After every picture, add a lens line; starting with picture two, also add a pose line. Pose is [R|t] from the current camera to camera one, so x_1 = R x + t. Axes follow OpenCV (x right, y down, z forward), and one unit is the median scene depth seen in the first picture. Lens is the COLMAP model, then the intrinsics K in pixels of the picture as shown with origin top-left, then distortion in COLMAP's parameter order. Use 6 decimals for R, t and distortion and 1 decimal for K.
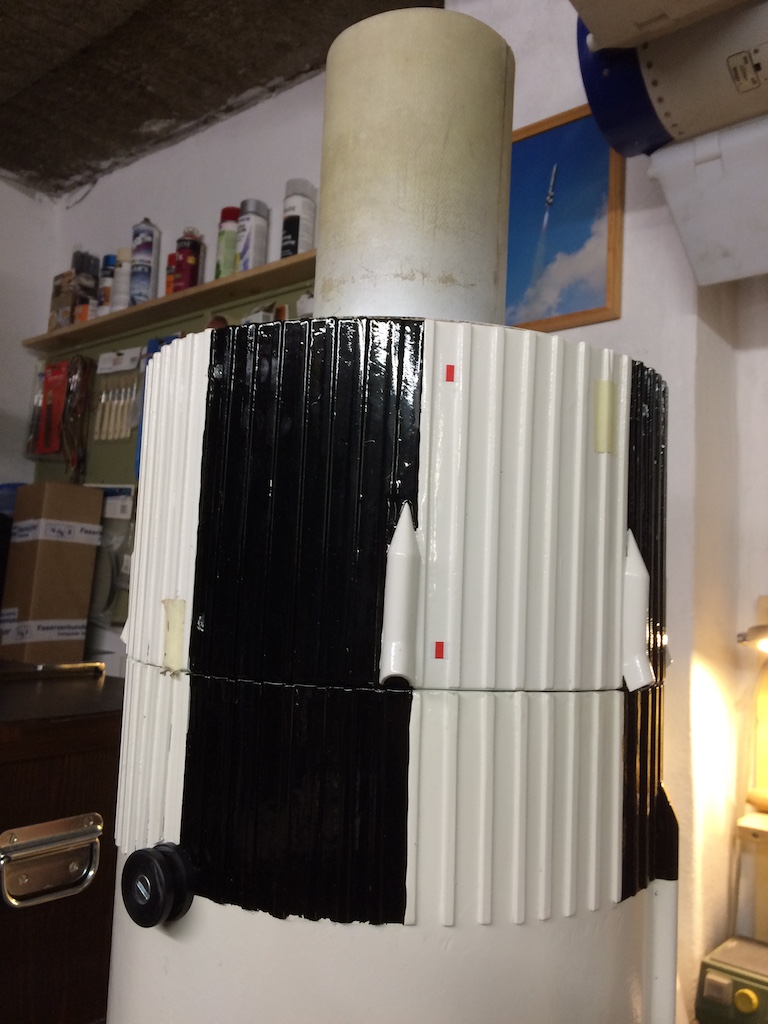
lens RADIAL K [[837.9, 0, 384.0], [0, 837.9, 512.0], [0, 0, 1]] dist [0.058604, -0.102548]
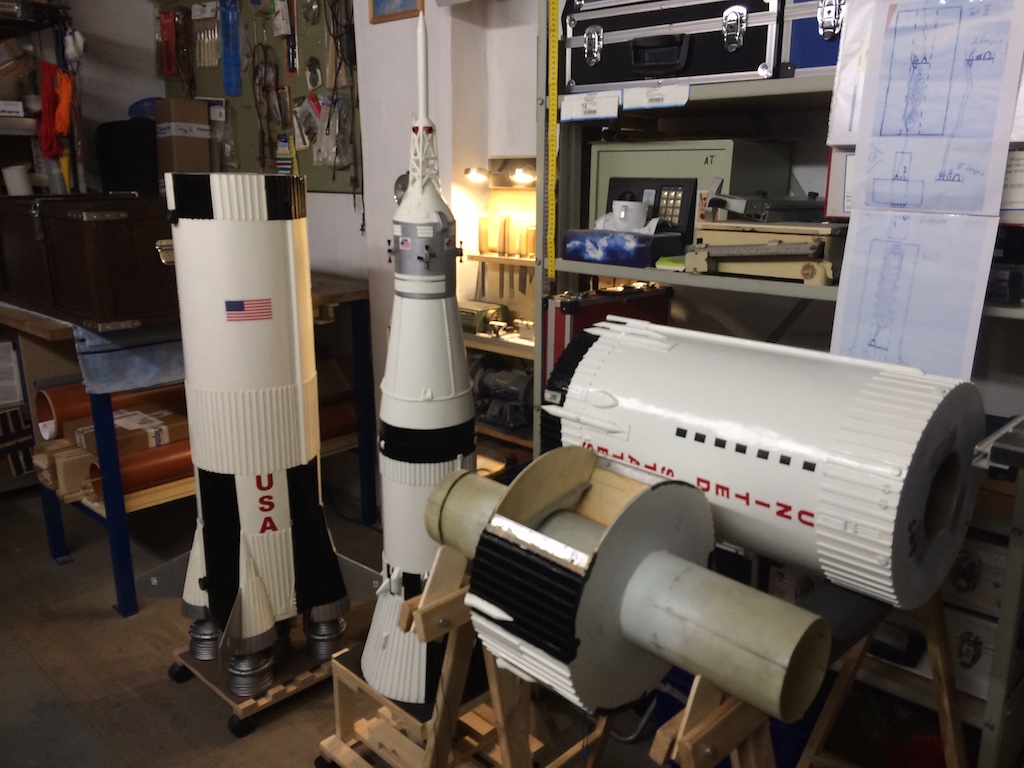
lens RADIAL K [[837.9, 0, 512.0], [0, 837.9, 384.0], [0, 0, 1]] dist [0.058604, -0.102548]
pose [[0.997865, -0.016732, -0.063130, 0.329760], [0.037172, 0.940289, 0.338340, -0.042933], [0.053700, -0.339965, 0.938904, -0.638524]]
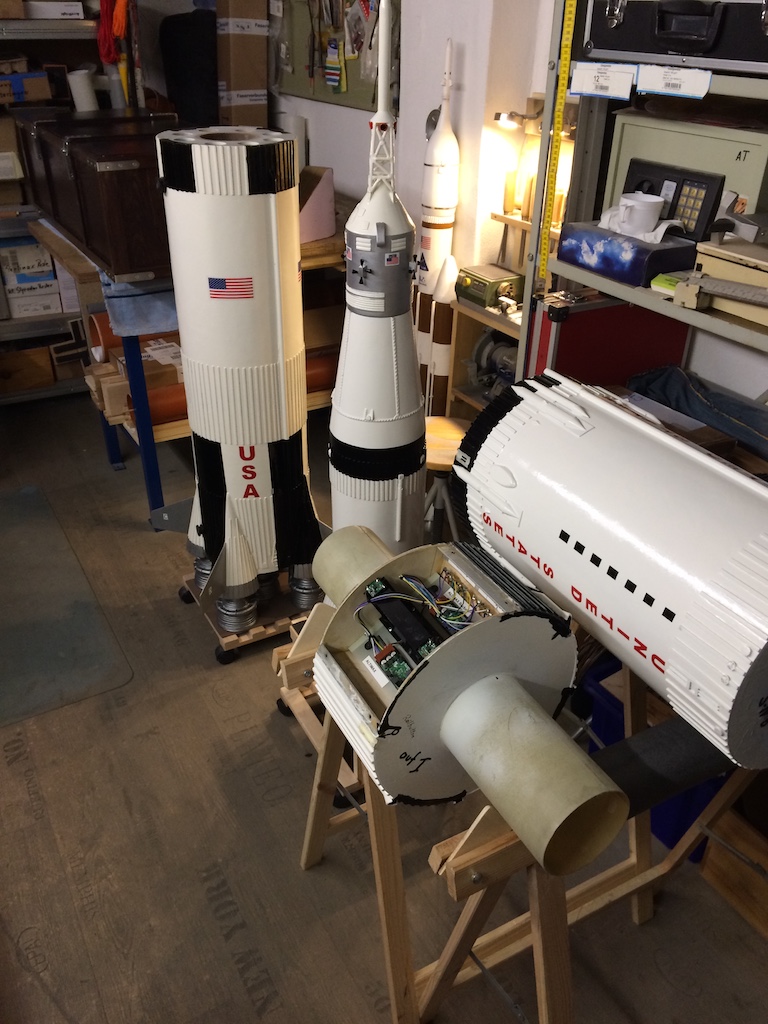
lens RADIAL K [[851.3, 0, 384.0], [0, 851.3, 512.0], [0, 0, 1]] dist [0.042038, -0.093290]
pose [[0.940864, 0.150292, -0.303624, 0.446974], [0.055905, 0.815054, 0.576682, -0.135062], [0.334141, -0.559553, 0.758452, -0.560368]]
